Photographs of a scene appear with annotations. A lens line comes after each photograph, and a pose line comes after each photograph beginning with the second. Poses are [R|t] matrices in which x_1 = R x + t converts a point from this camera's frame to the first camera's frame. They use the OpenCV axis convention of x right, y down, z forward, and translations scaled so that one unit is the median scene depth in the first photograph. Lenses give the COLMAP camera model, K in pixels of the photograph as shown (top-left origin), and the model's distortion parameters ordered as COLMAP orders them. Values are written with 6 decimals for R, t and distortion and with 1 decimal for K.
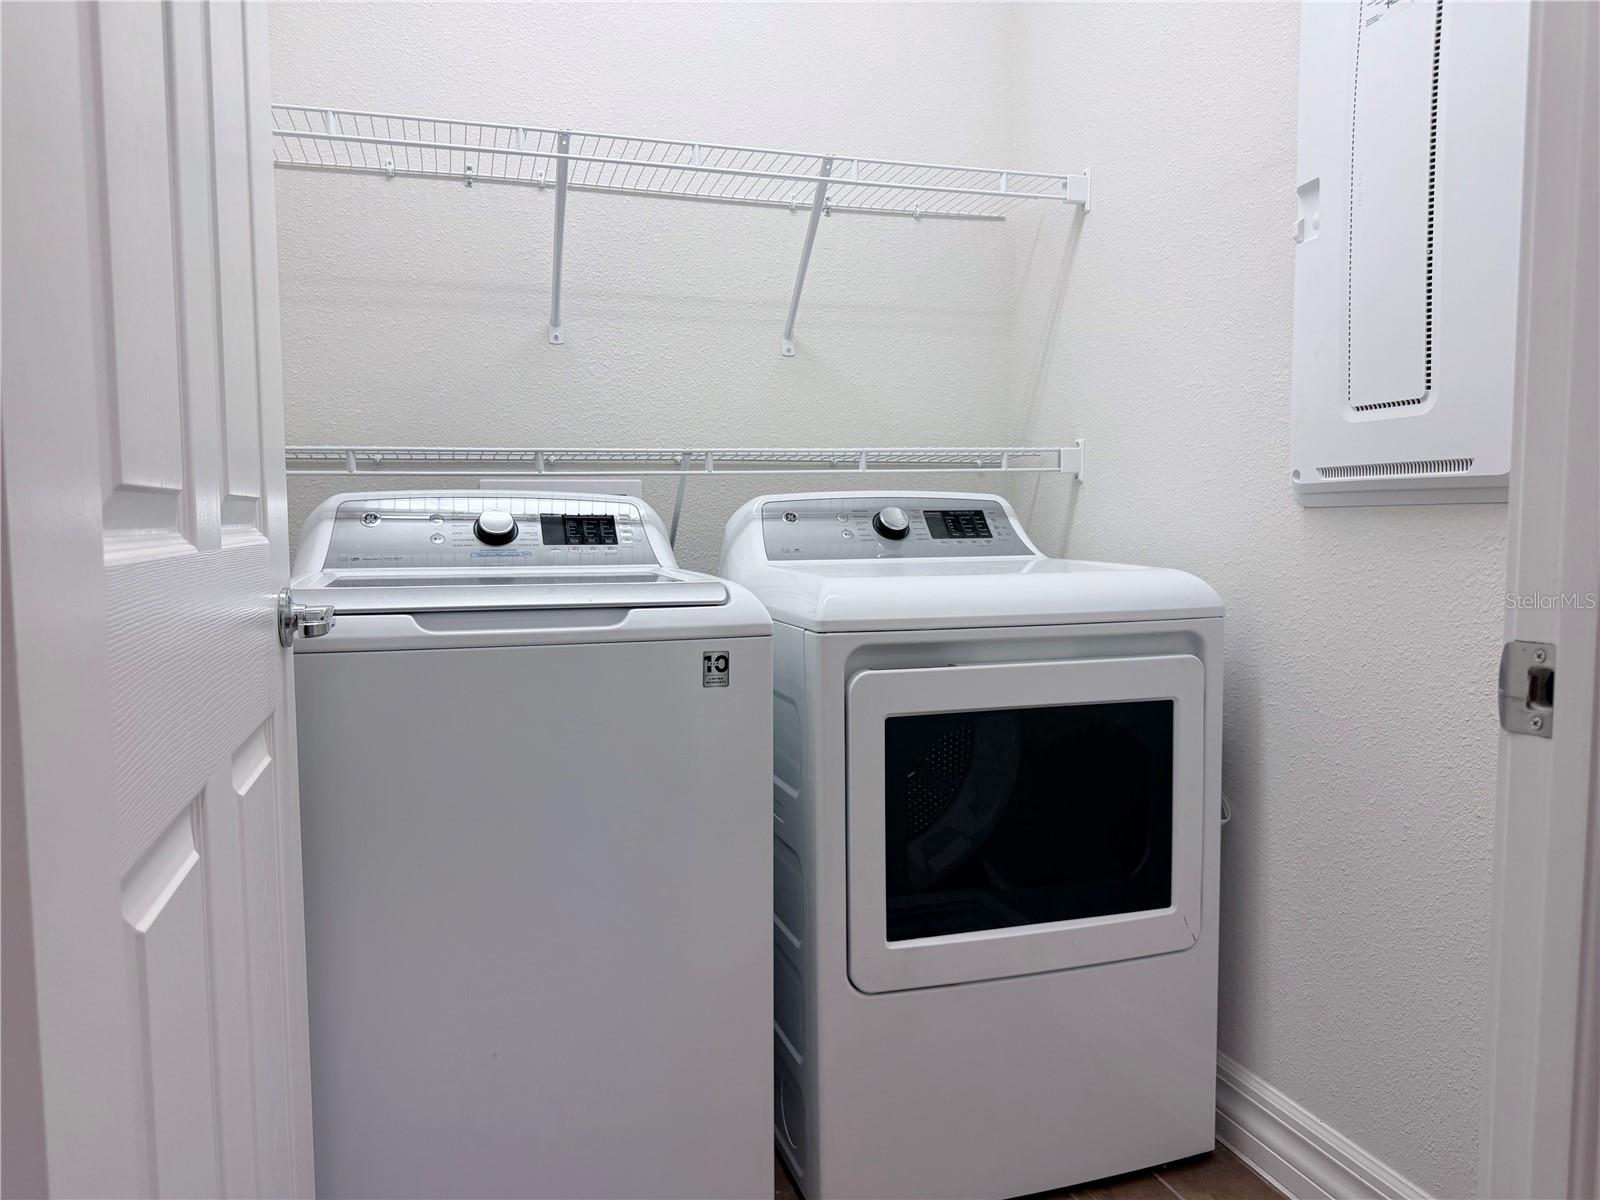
lens RADIAL K [[1132.9, 0, 800.0], [0, 1132.9, 600.0], [0, 0, 1]] dist [0.150599, -0.300815]
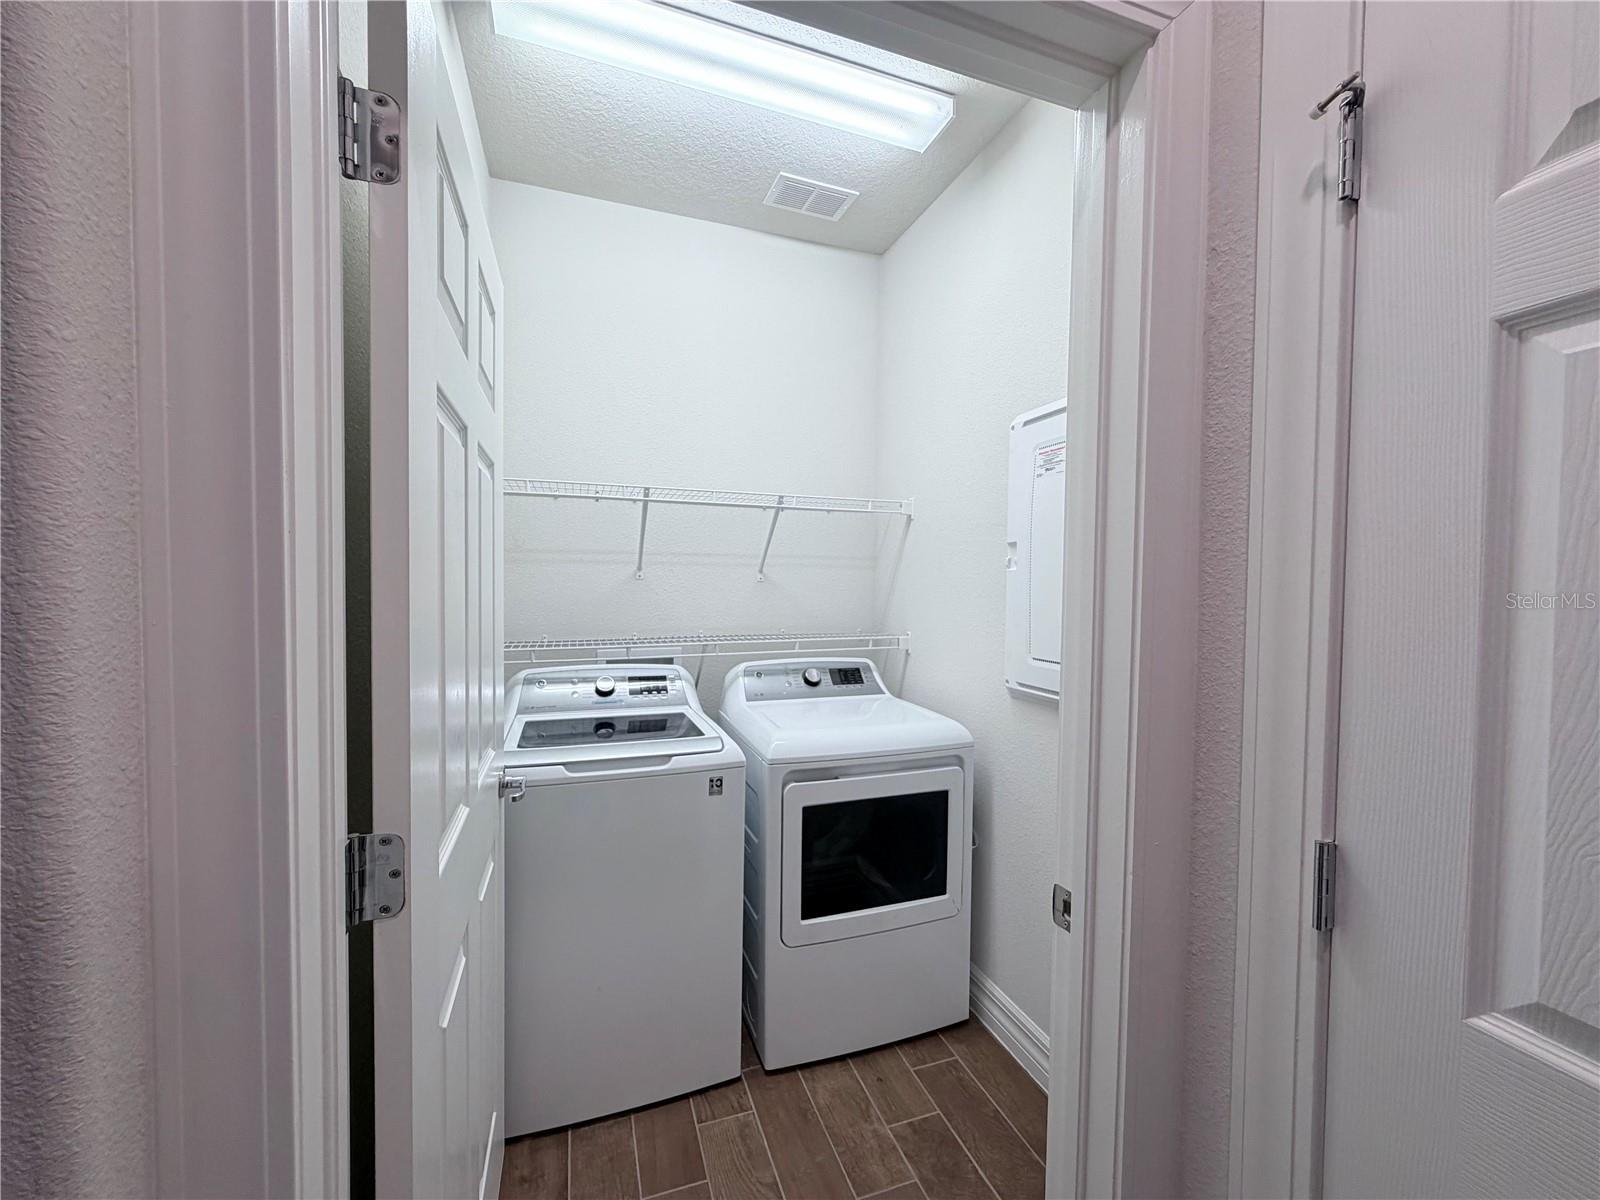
lens RADIAL K [[644.4, 0, 800.0], [0, 644.4, 600.0], [0, 0, 1]] dist [0.001459, -0.000288]
pose [[0.998979, 0.019485, 0.040765, 0.015963], [-0.017671, 0.998858, -0.044392, -0.174348], [-0.041584, 0.043626, 0.998182, -0.109102]]
